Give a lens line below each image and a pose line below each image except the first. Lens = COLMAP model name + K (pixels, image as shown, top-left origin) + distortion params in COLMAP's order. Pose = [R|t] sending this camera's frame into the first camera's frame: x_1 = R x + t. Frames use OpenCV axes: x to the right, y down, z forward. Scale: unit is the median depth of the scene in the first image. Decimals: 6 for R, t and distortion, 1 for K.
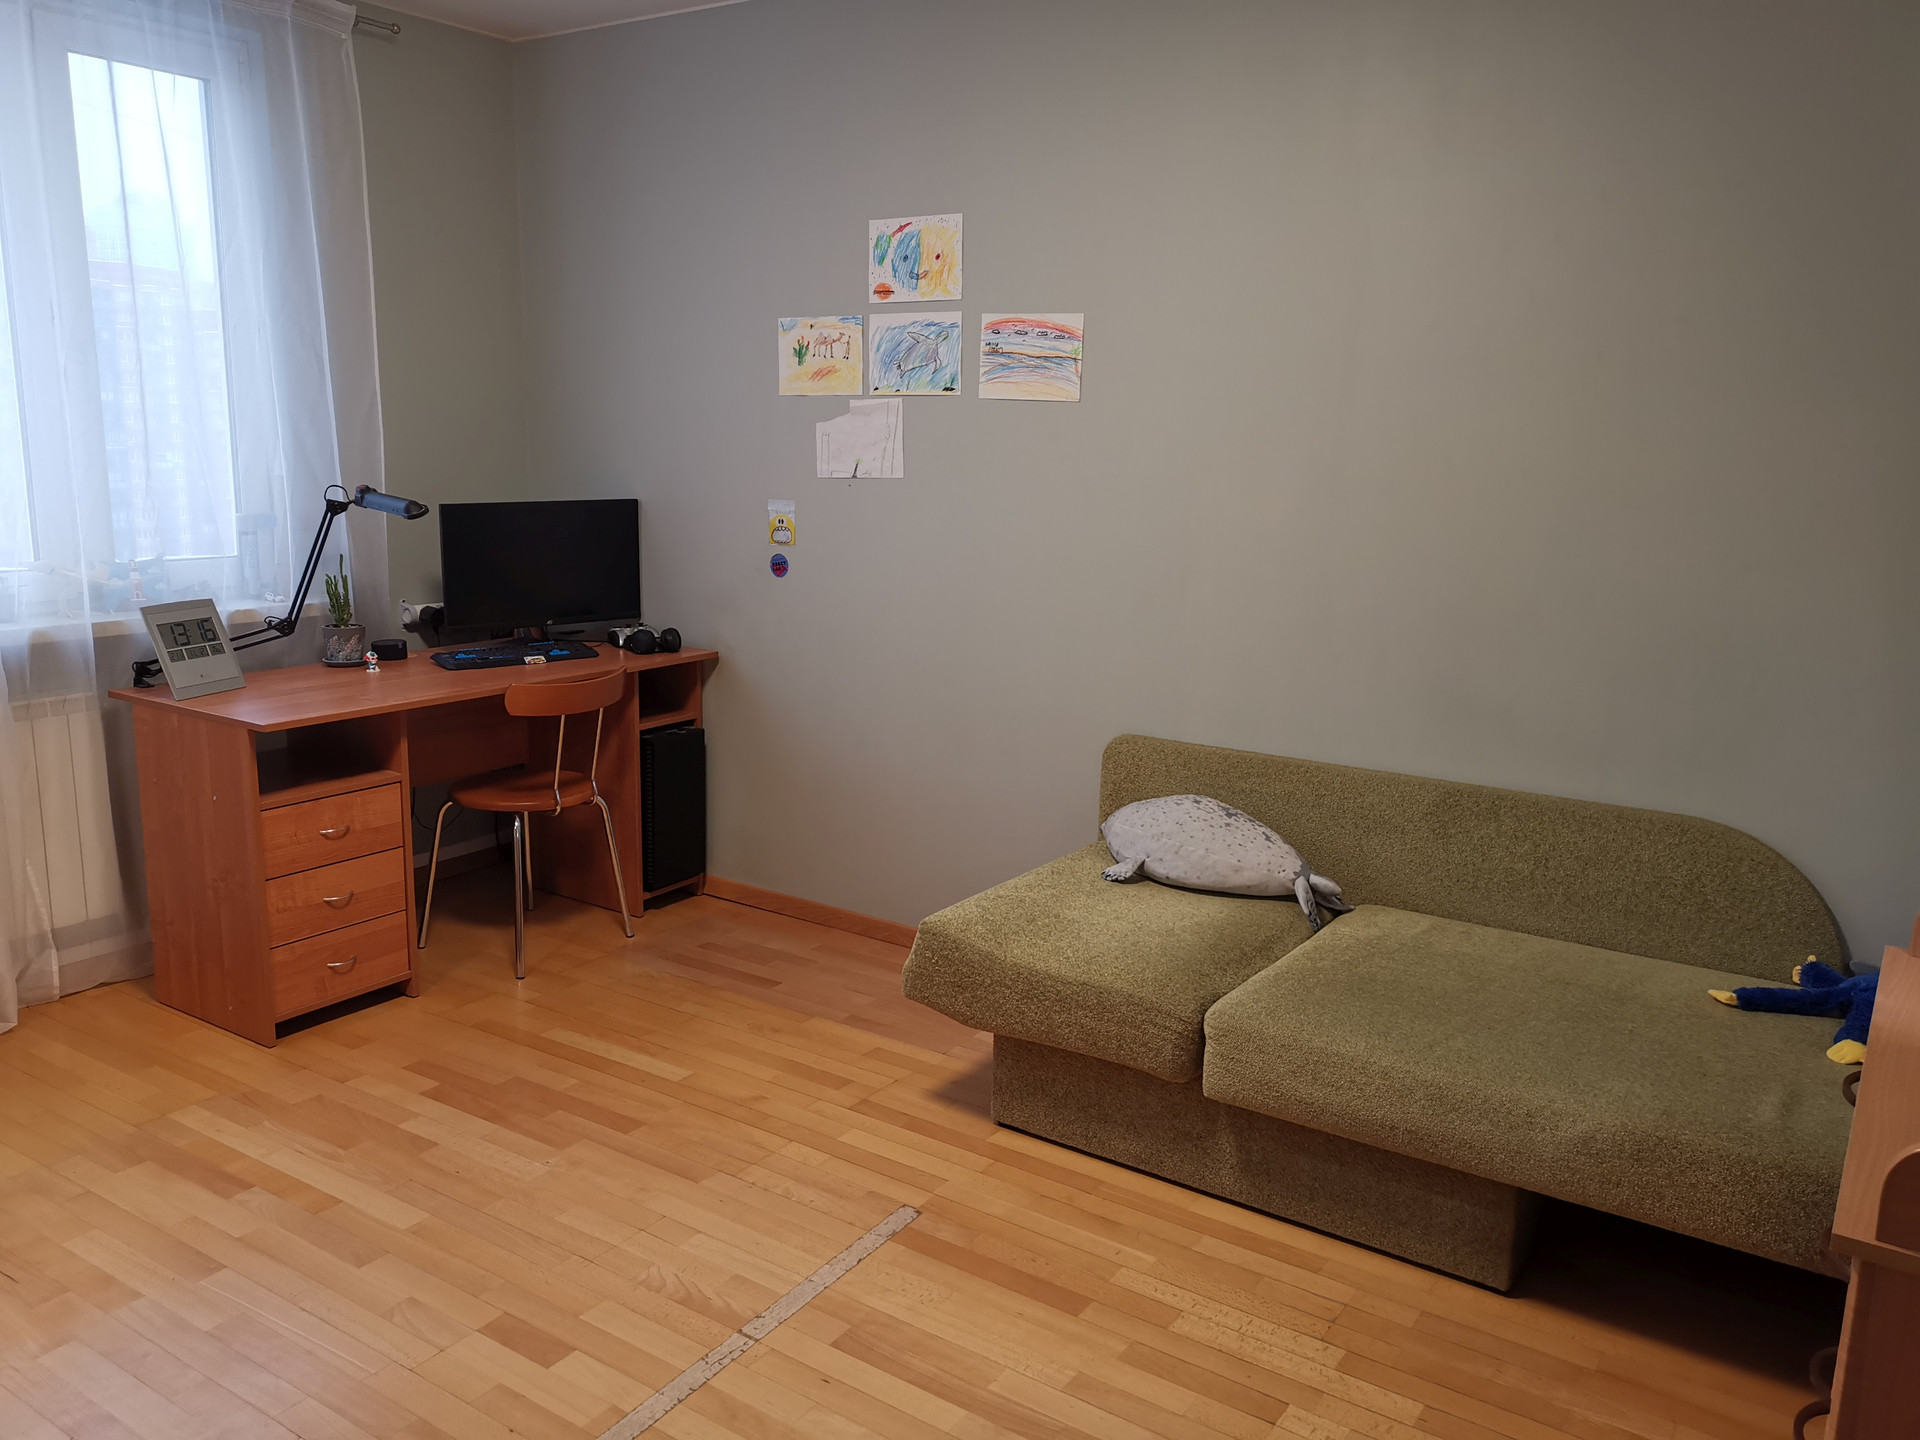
lens RADIAL K [[1502.9, 0, 960.0], [0, 1502.9, 720.0], [0, 0, 1]] dist [0.006432, 0.004020]
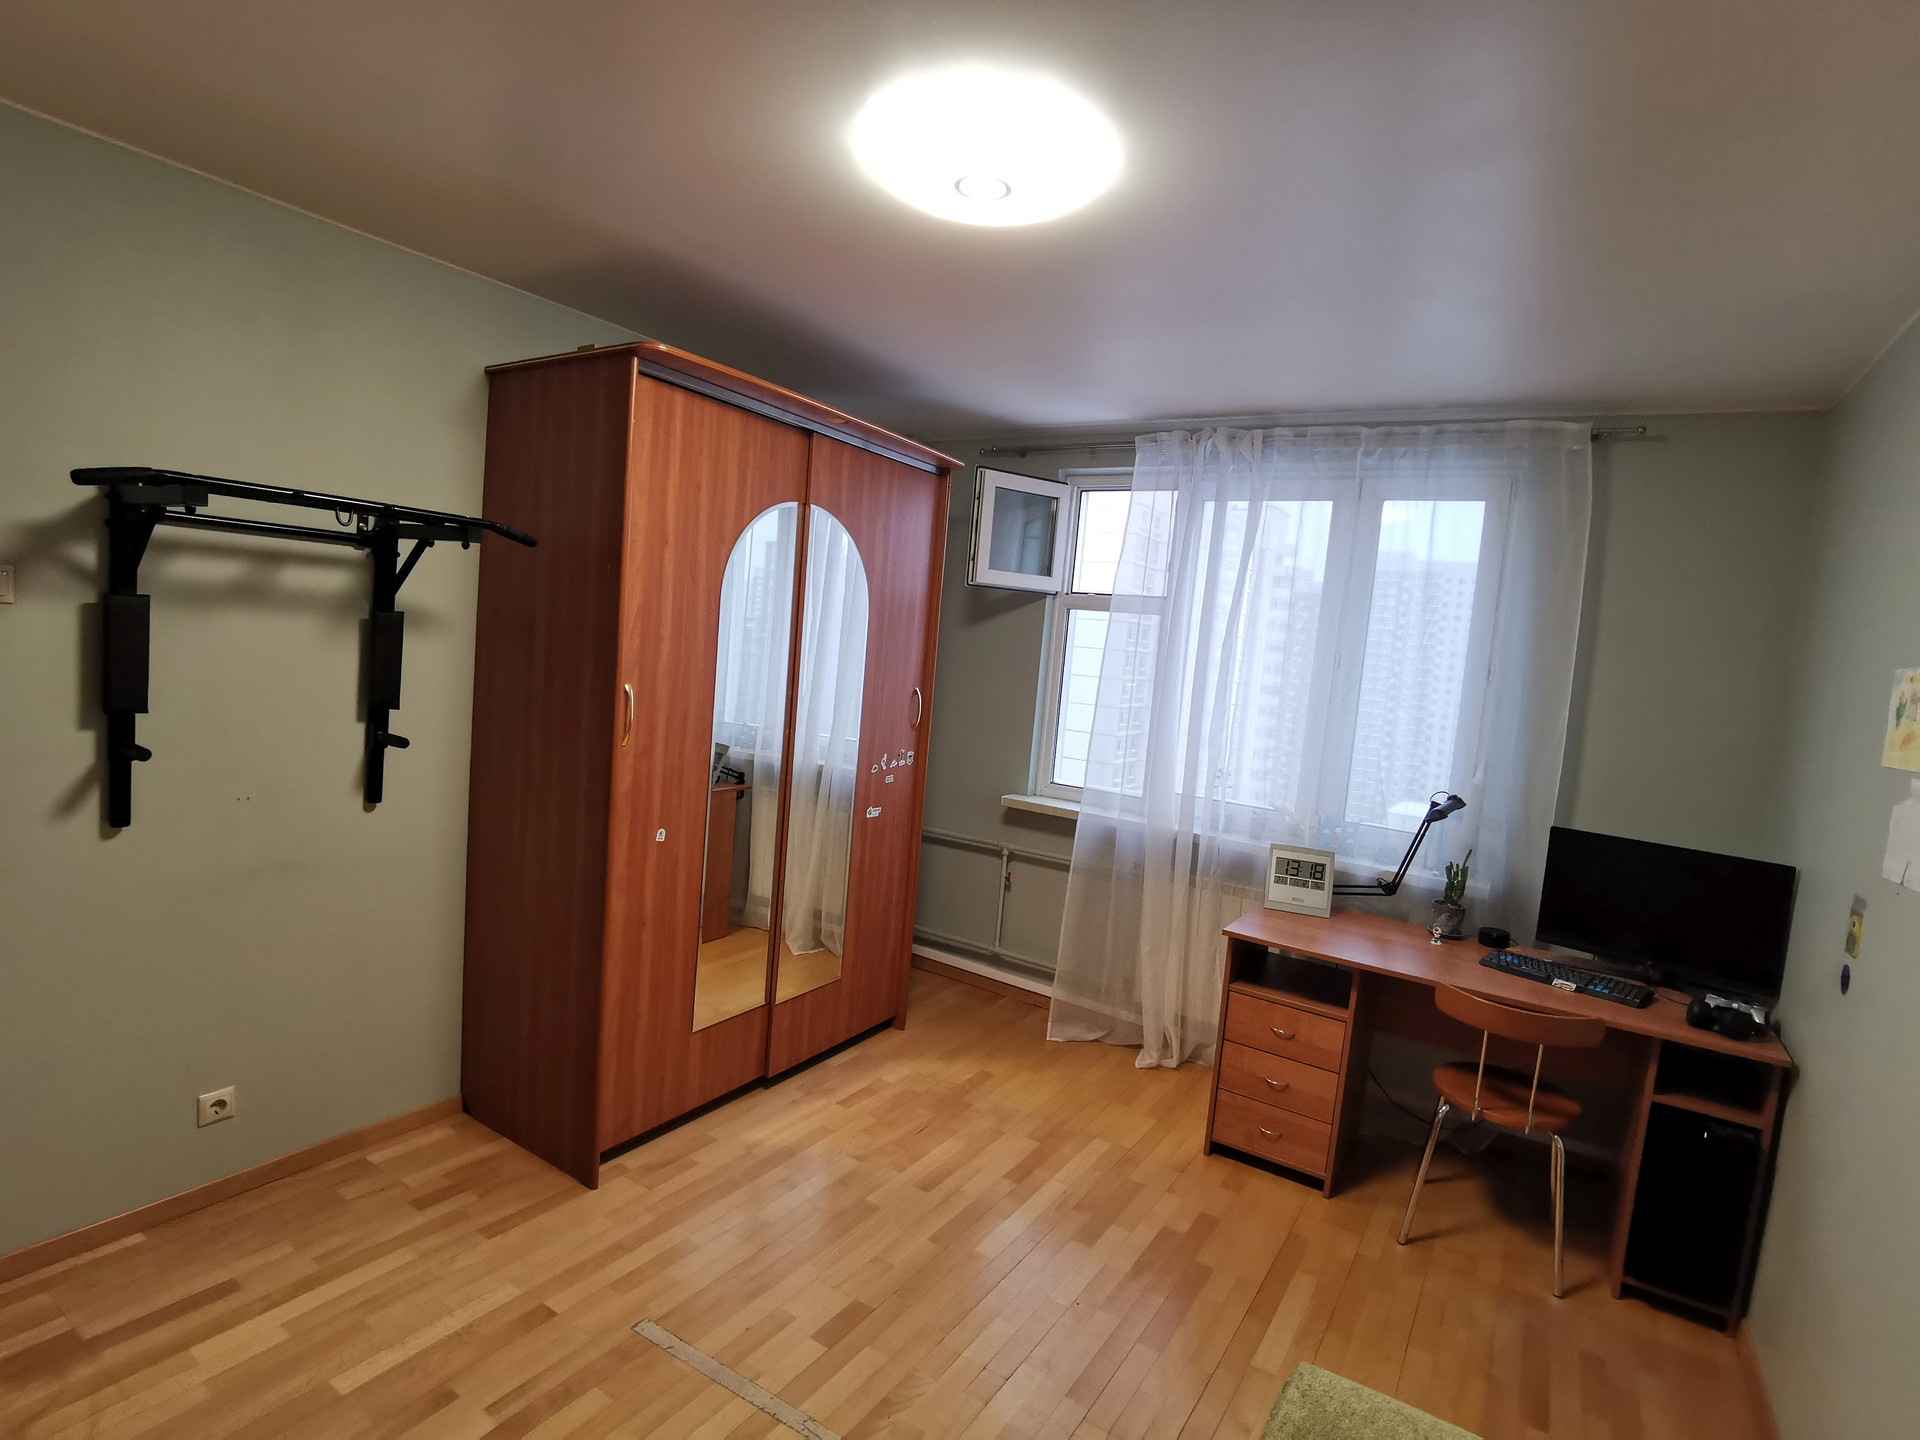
lens RADIAL K [[962.4, 0, 960.0], [0, 962.4, 720.0], [0, 0, 1]] dist [0.004419, -0.039312]
pose [[0.032639, 0.058421, -0.997758, 0.385681], [-0.284191, 0.957626, 0.046775, -0.140885], [0.958212, 0.282027, 0.047858, 0.576446]]
